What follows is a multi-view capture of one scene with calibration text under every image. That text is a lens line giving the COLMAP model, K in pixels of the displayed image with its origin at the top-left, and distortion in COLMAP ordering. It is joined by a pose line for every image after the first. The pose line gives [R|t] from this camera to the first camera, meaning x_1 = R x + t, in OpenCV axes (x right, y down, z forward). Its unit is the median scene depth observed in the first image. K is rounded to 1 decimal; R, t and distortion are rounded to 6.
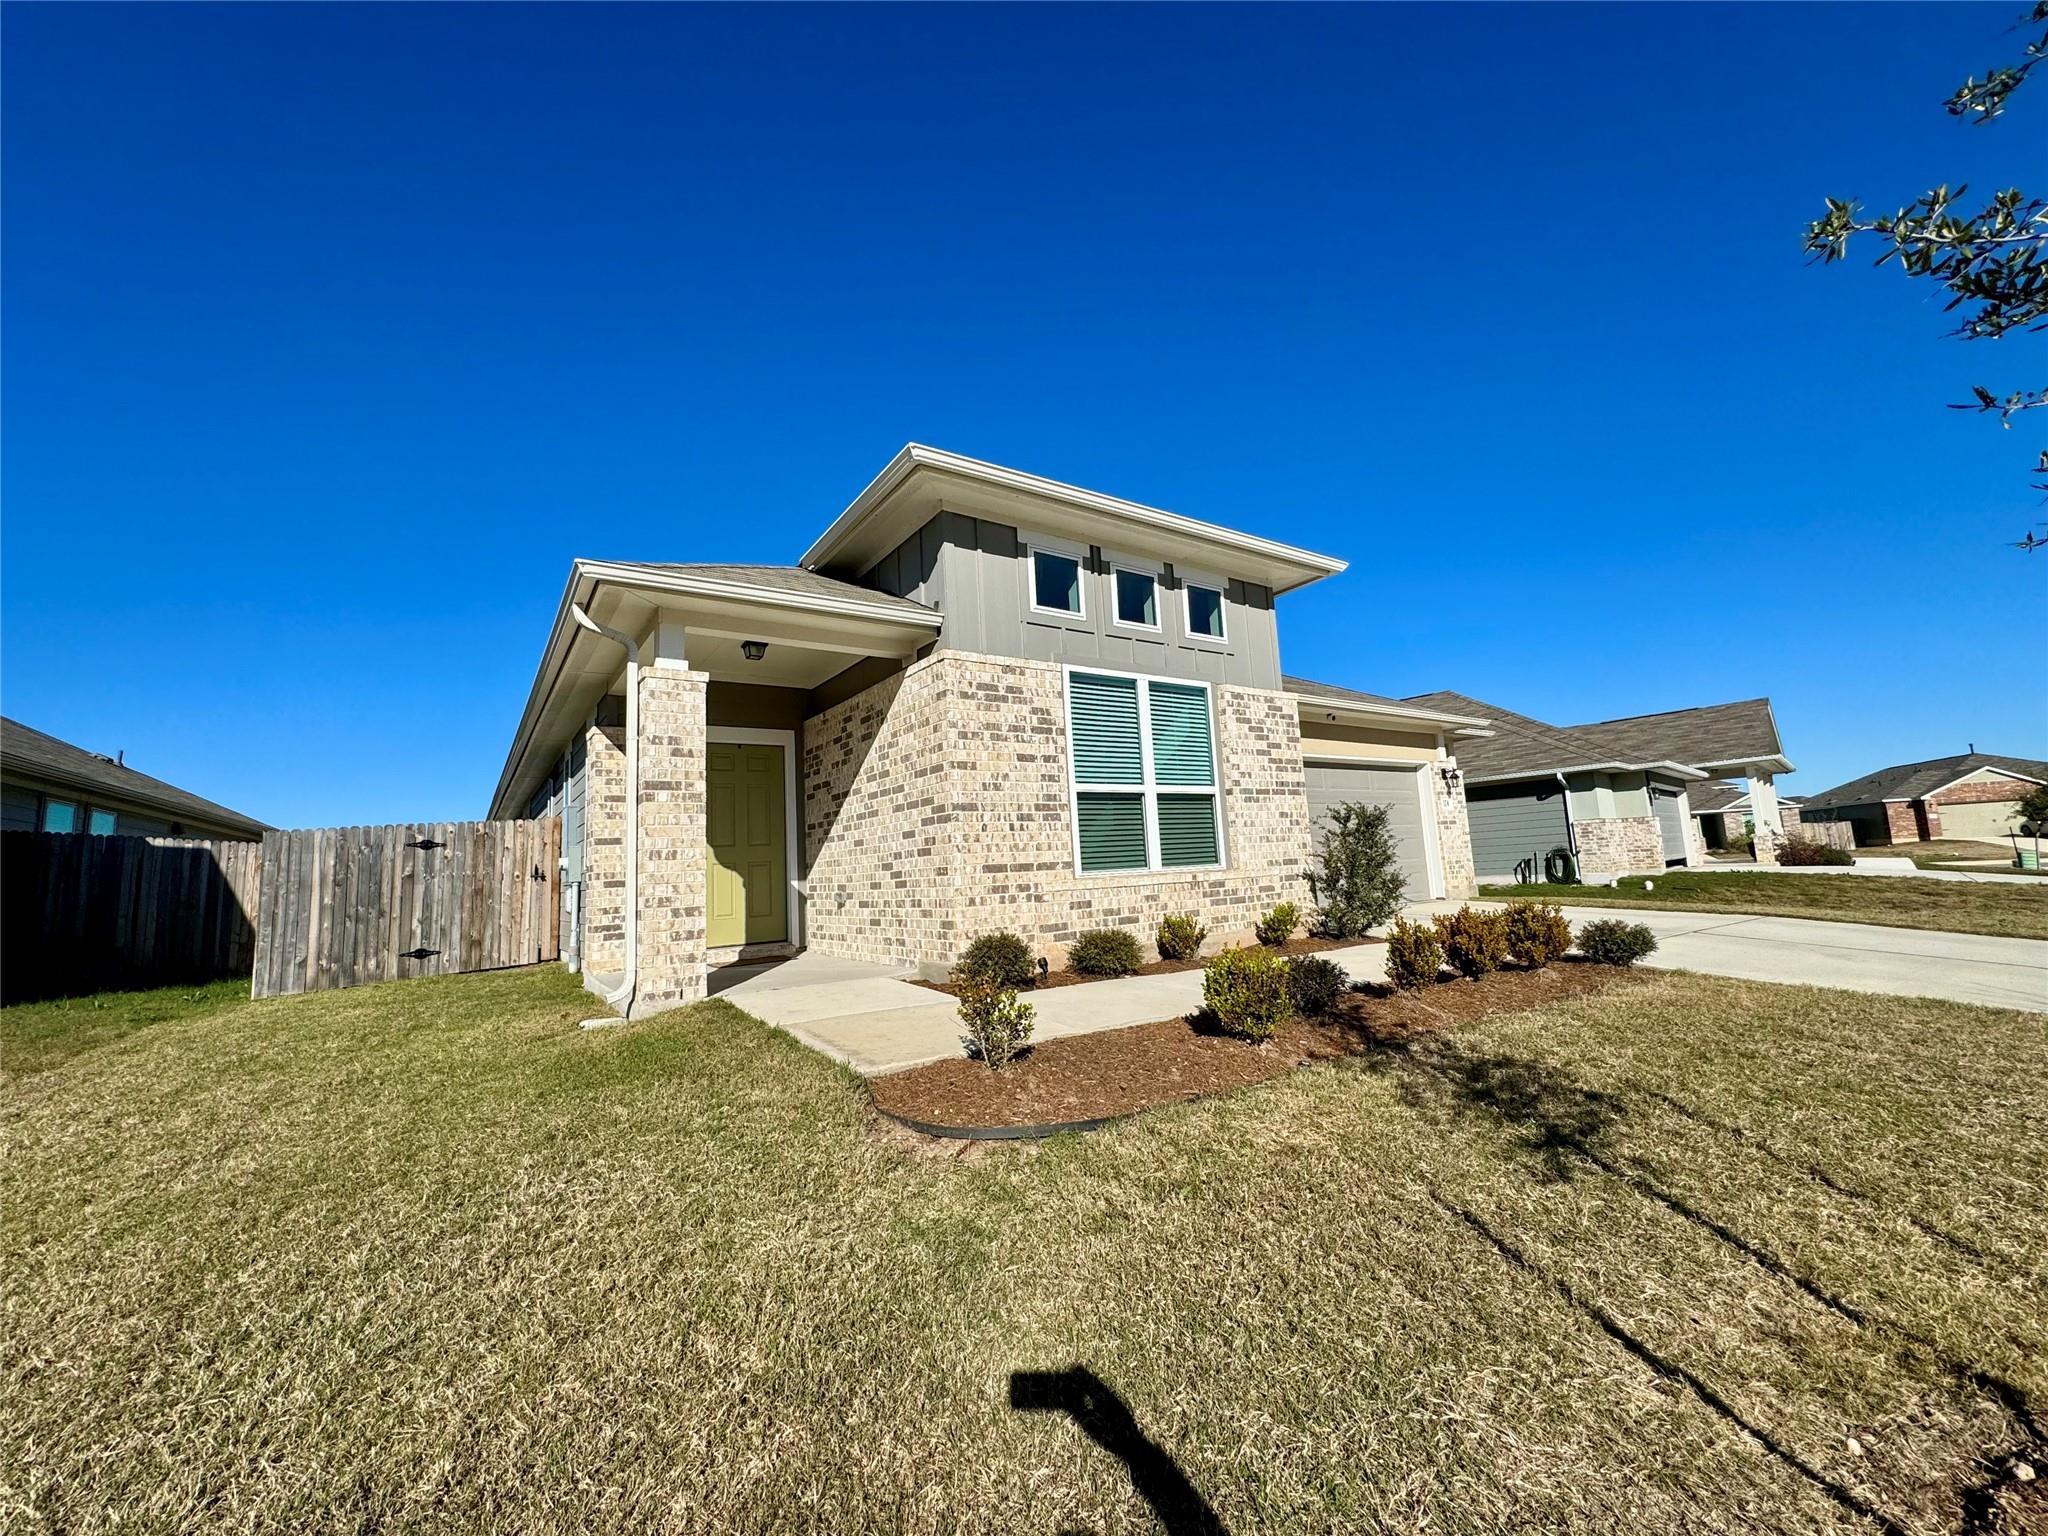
lens RADIAL K [[813.7, 0, 1024.0], [0, 813.7, 768.0], [0, 0, 1]] dist [-0.002859, 0.000383]
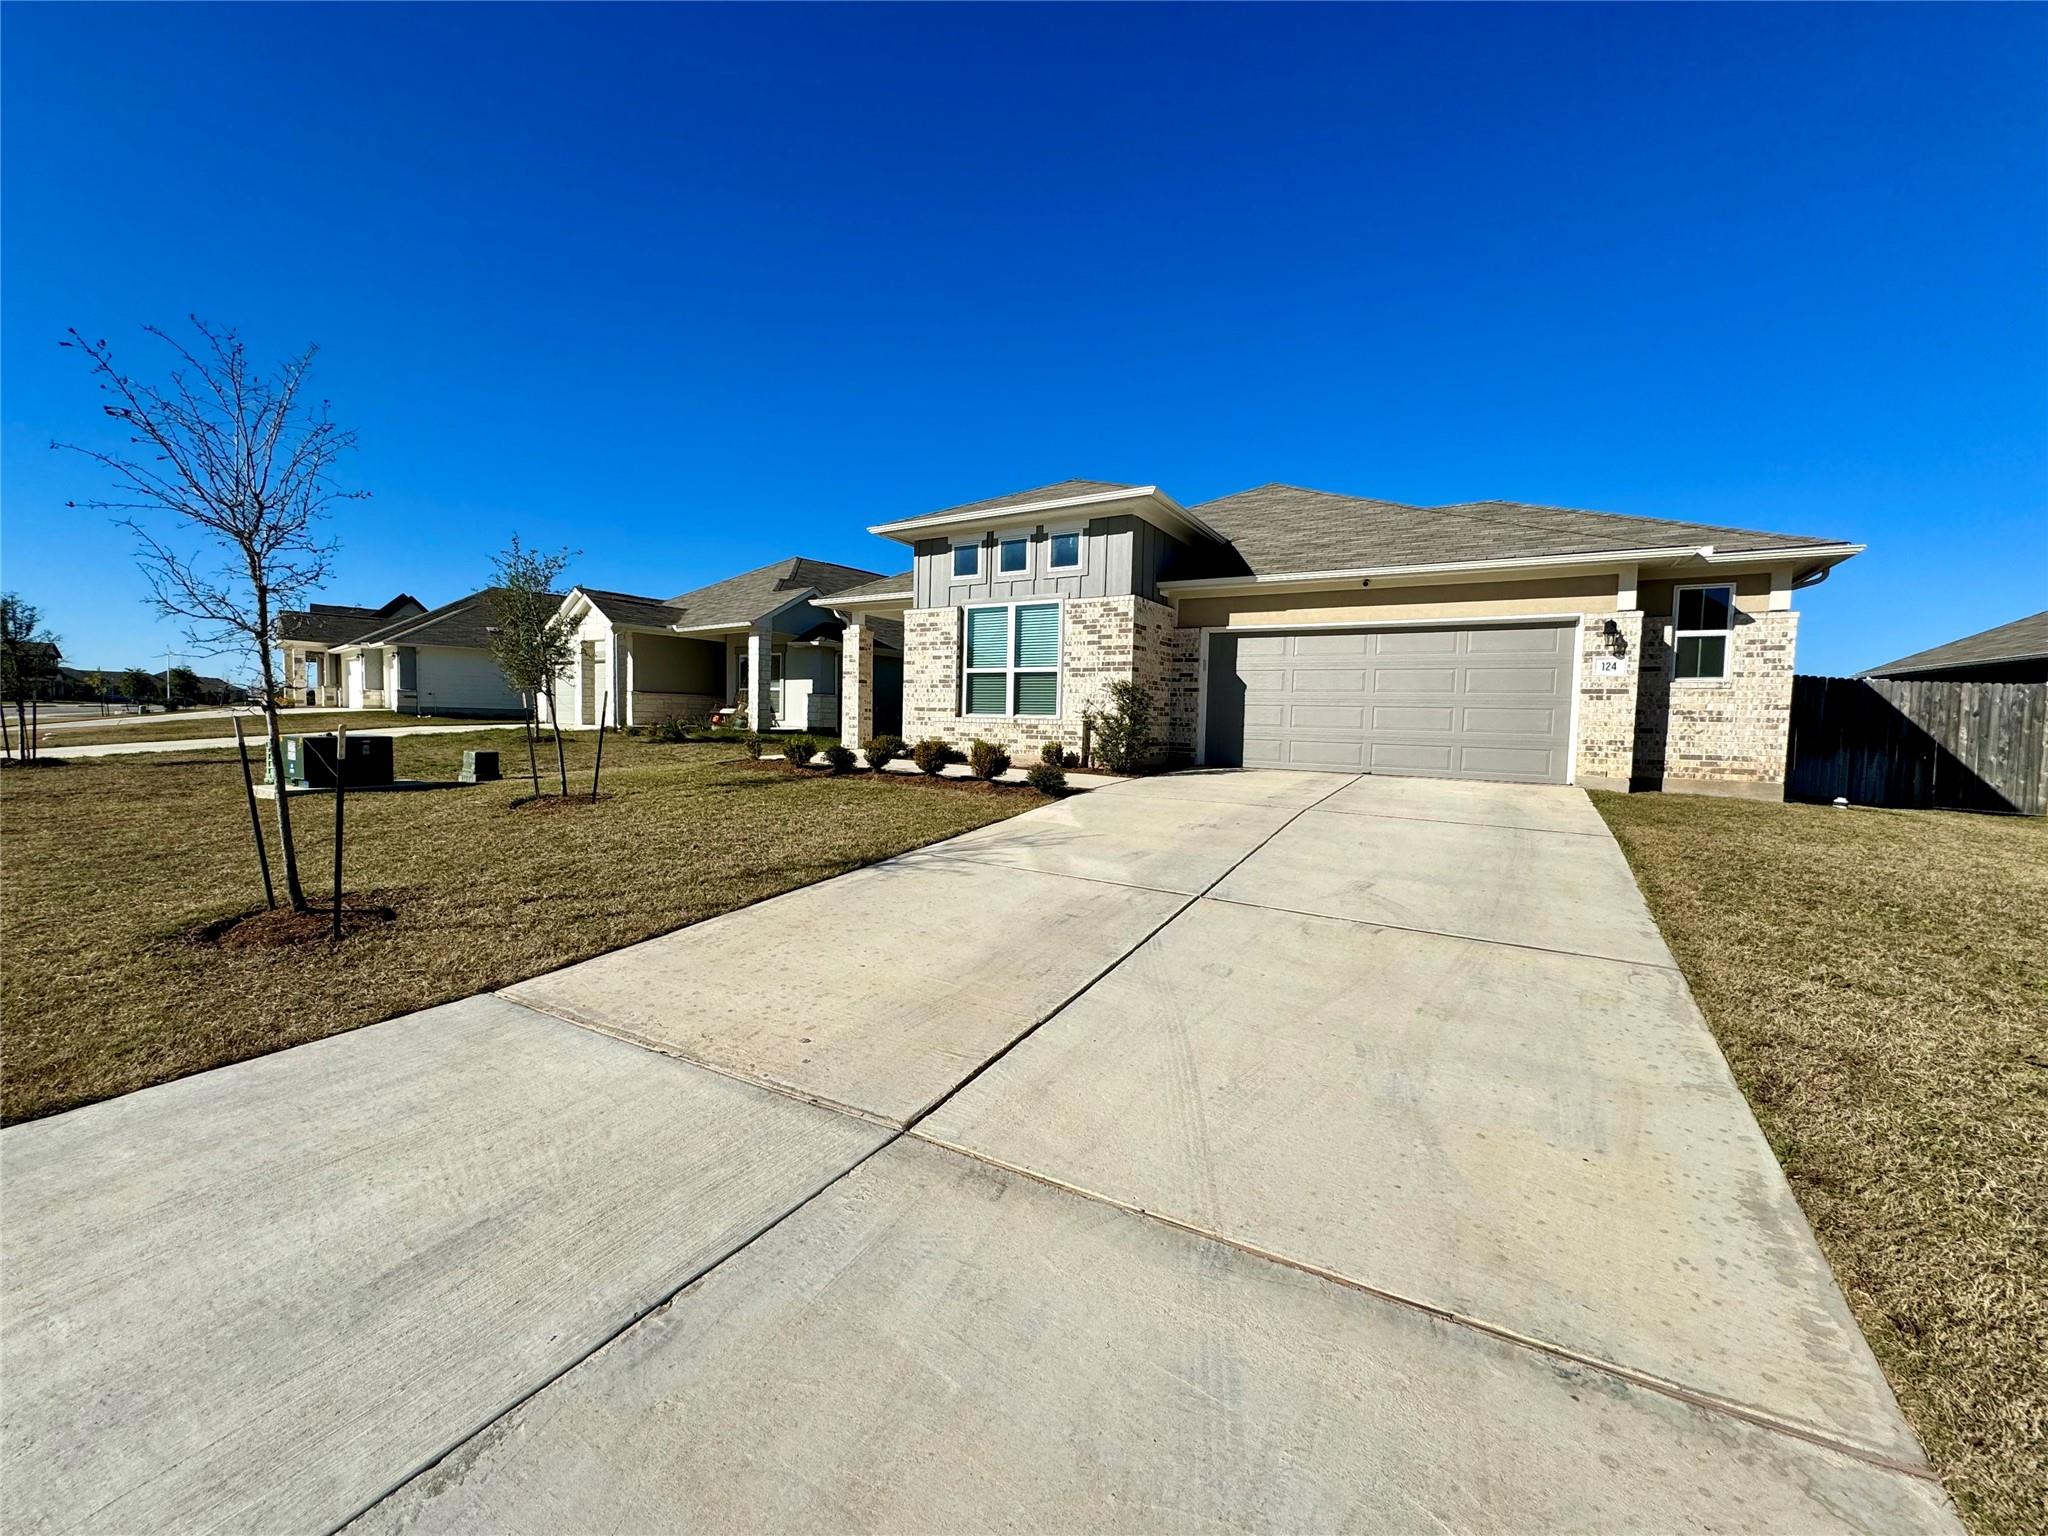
lens RADIAL K [[813.7, 0, 1024.0], [0, 813.7, 768.0], [0, 0, 1]] dist [-0.002859, 0.000383]
pose [[0.402133, 0.115915, -0.908214, 1.959609], [0.071172, 0.984994, 0.157228, -0.043851], [0.912811, -0.127866, 0.387849, 0.348316]]
